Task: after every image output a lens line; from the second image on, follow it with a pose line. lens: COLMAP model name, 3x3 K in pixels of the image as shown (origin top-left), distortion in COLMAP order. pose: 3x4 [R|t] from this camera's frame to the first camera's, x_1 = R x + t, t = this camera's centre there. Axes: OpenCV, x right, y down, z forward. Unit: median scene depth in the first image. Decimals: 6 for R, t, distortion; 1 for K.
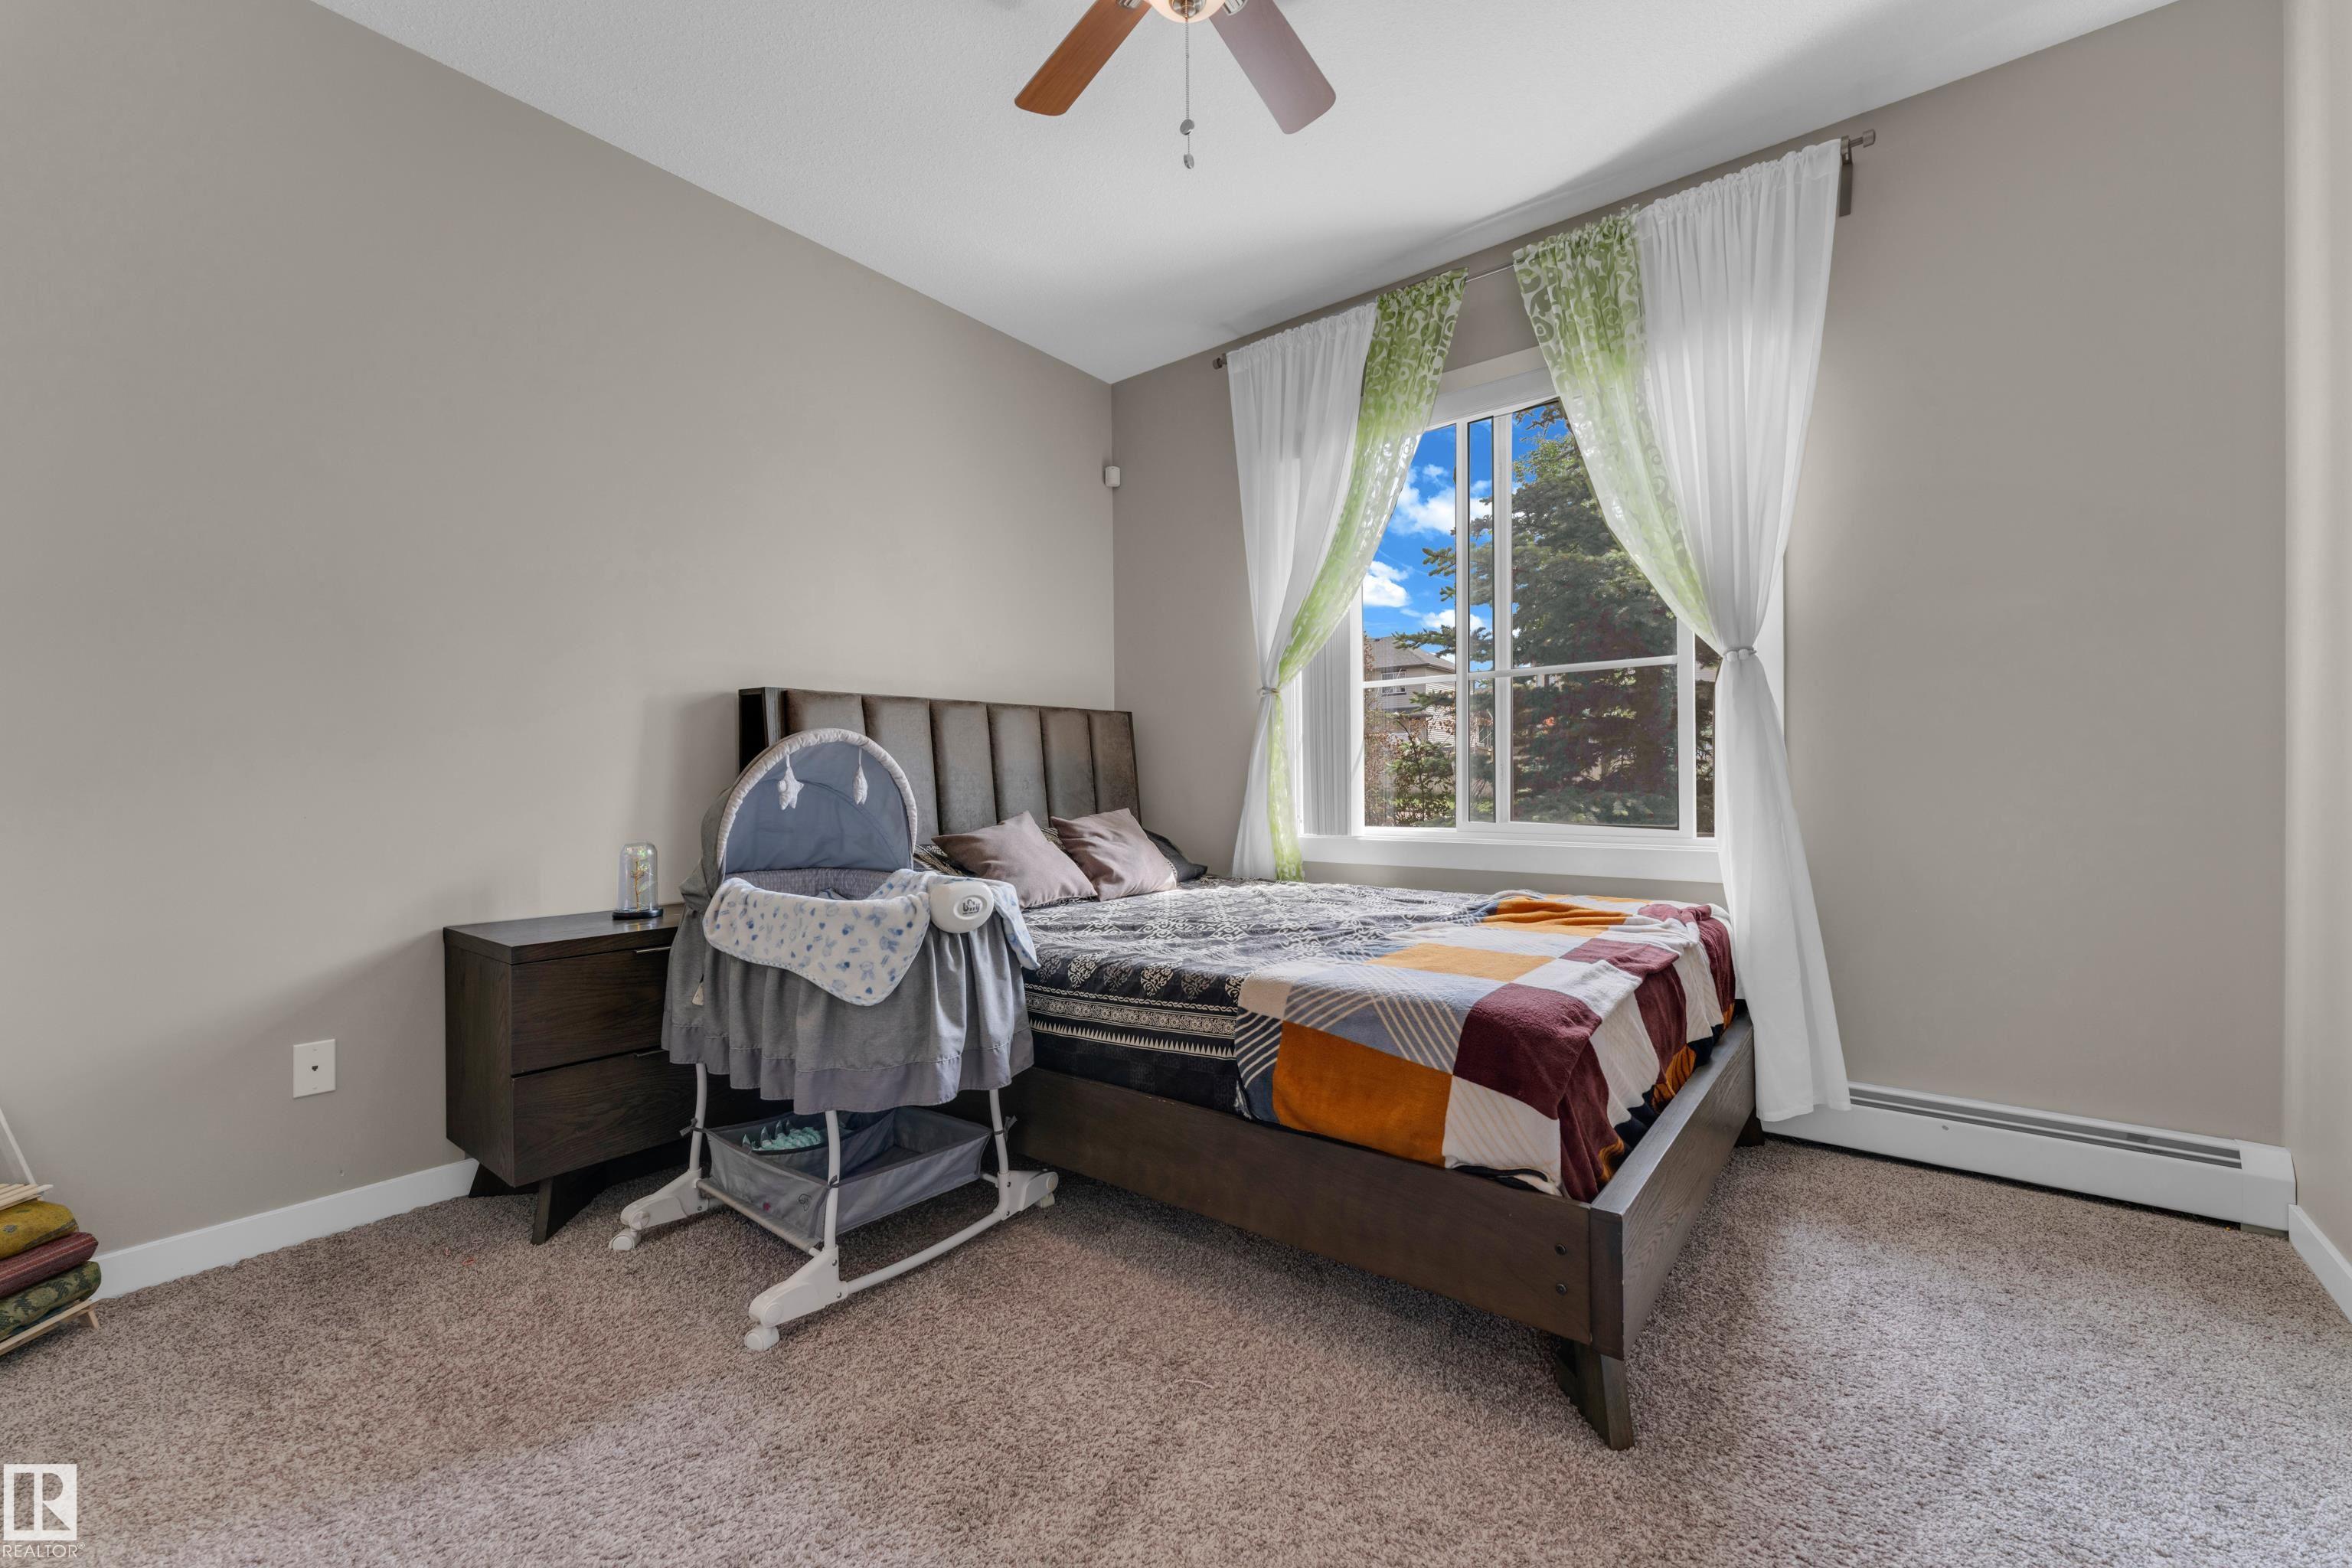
lens RADIAL K [[956.1, 0, 1176.0], [0, 956.1, 784.0], [0, 0, 1]] dist [0.011775, 0.000145]
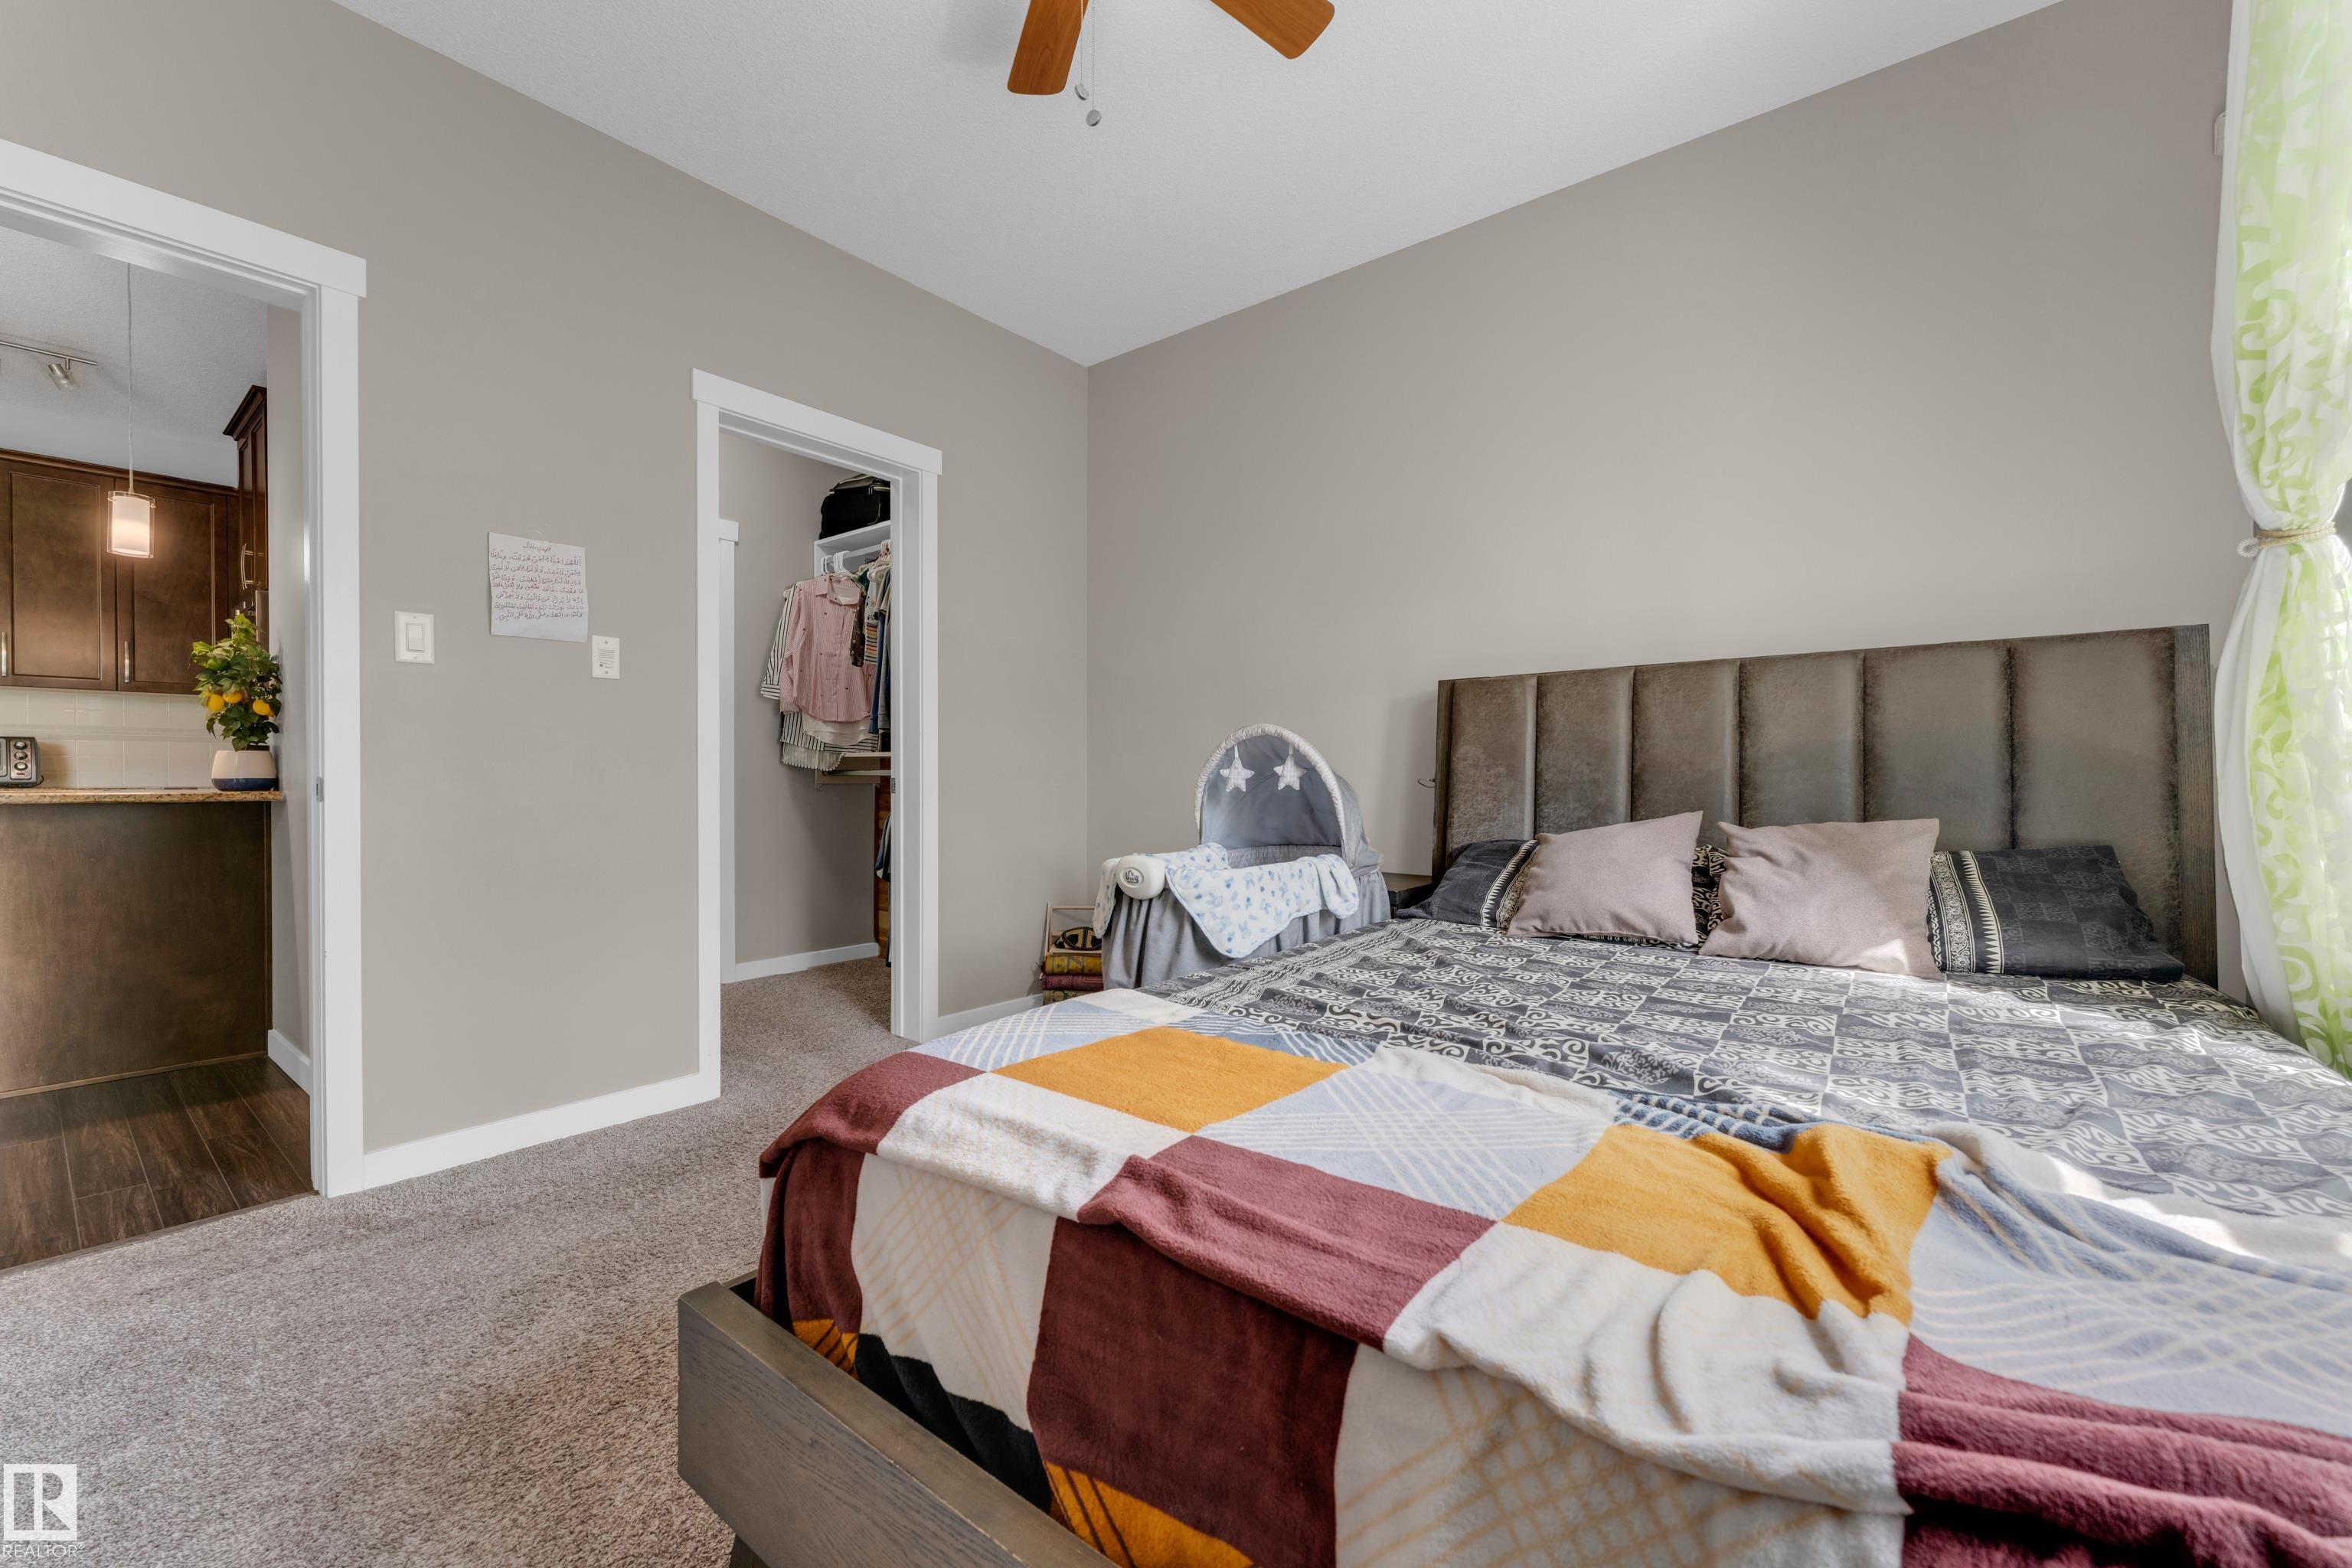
lens RADIAL K [[956.1, 0, 1176.0], [0, 956.1, 784.0], [0, 0, 1]] dist [0.011775, 0.000145]
pose [[-0.015838, 0.022388, -0.999624, 0.793930], [-0.005353, 0.999733, 0.022475, -0.008871], [0.999860, 0.005707, -0.015714, 0.888095]]
